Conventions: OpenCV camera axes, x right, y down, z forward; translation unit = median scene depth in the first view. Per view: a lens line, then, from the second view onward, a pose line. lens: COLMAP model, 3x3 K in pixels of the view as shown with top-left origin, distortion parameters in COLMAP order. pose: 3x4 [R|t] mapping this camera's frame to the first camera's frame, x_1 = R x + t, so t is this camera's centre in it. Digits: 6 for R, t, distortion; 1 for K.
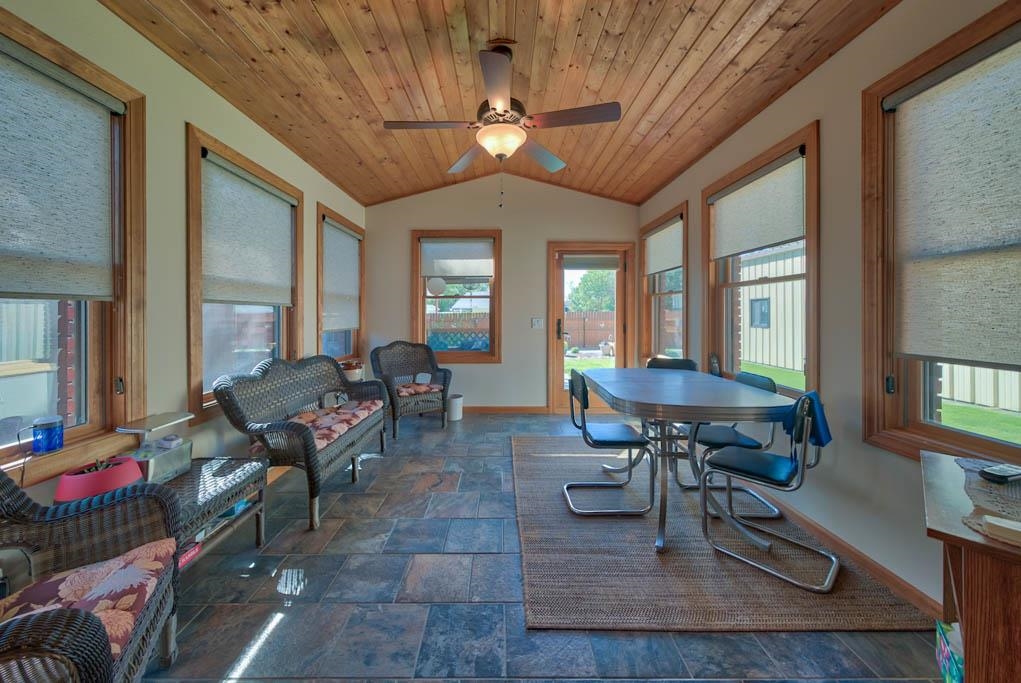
lens RADIAL K [[351.9, 0, 497.9], [0, 351.9, 312.6], [0, 0, 1]] dist [0.000057, -0.000008]
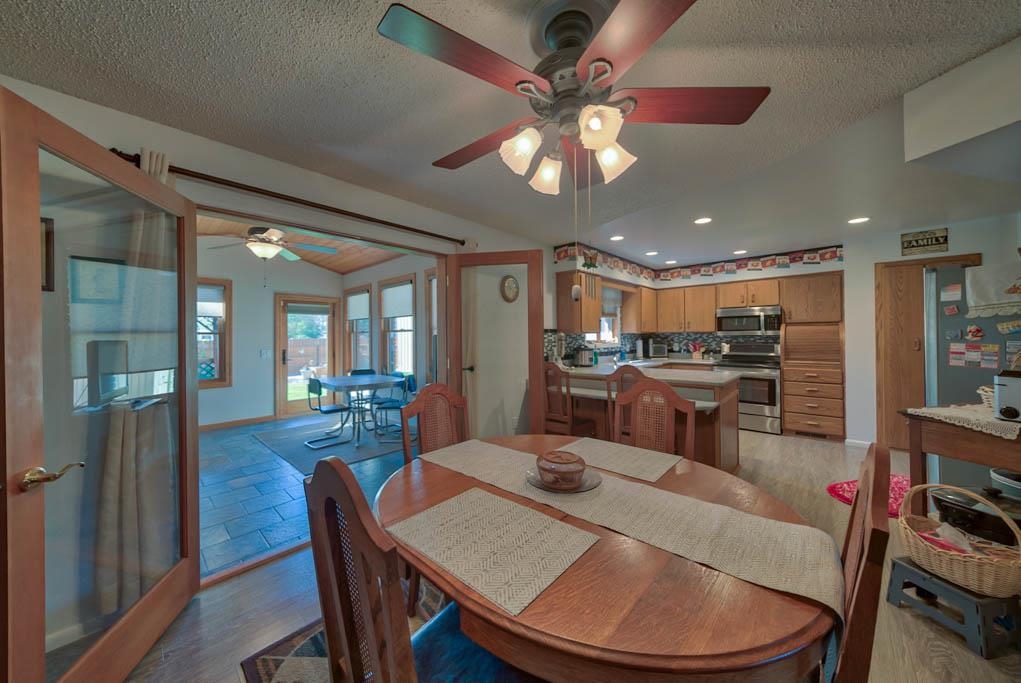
lens RADIAL K [[348.5, 0, 505.1], [0, 348.5, 336.1], [0, 0, 1]] dist [-0.001069, -0.000061]
pose [[0.673482, -0.006577, 0.739174, -0.322775], [0.008434, 0.999964, 0.001213, -0.037324], [-0.739155, 0.005417, 0.673514, -0.712348]]
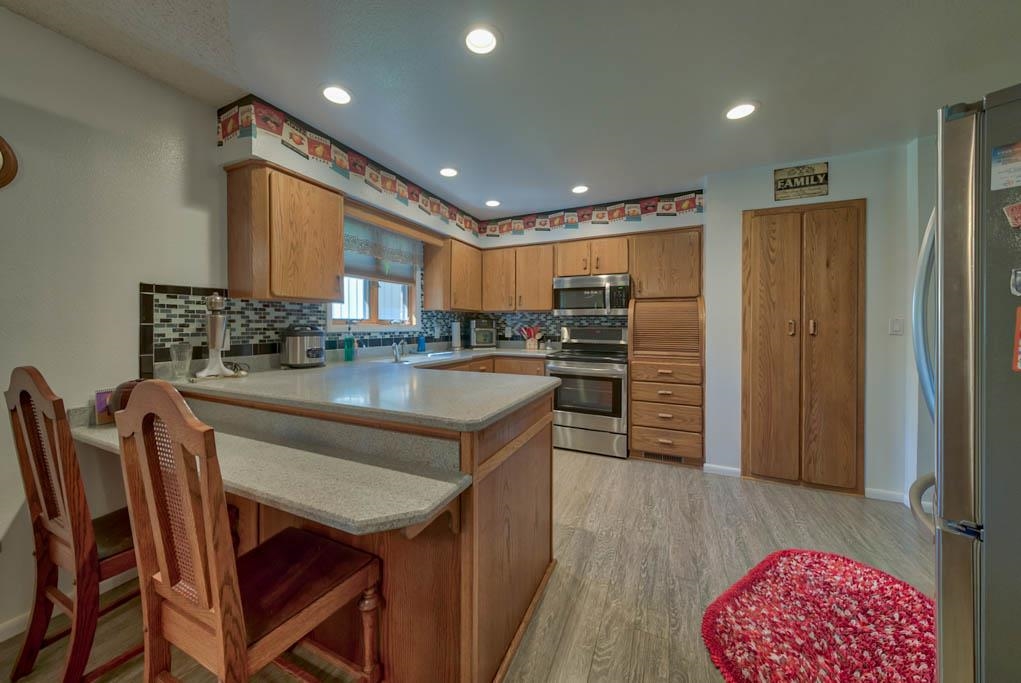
lens RADIAL K [[350.7, 0, 505.4], [0, 350.7, 325.1], [0, 0, 1]] dist [-0.000072, -0.000077]
pose [[0.407218, -0.000959, 0.913331, 0.397154], [-0.006120, 0.999974, 0.003778, -0.003374], [-0.913311, -0.007128, 0.407202, -0.673623]]
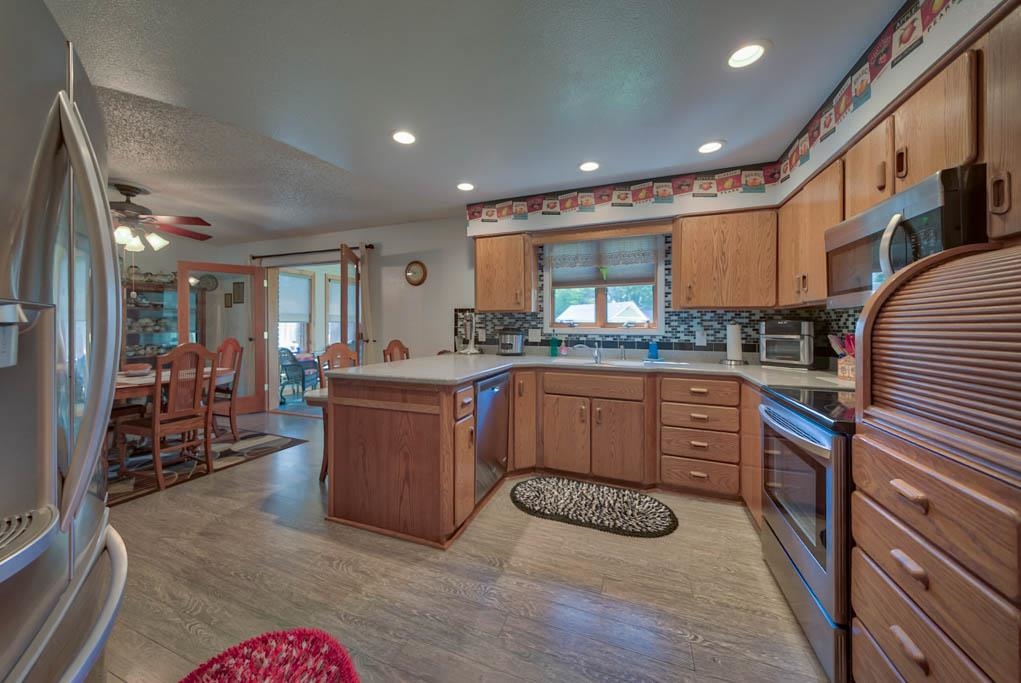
lens RADIAL K [[356.9, 0, 499.0], [0, 356.9, 327.8], [0, 0, 1]] dist [0.000382, 0.000006]
pose [[0.935663, 0.005137, -0.352859, 1.195257], [-0.003562, 0.999981, 0.005112, -0.002894], [0.352878, -0.003526, 0.935663, -1.034697]]
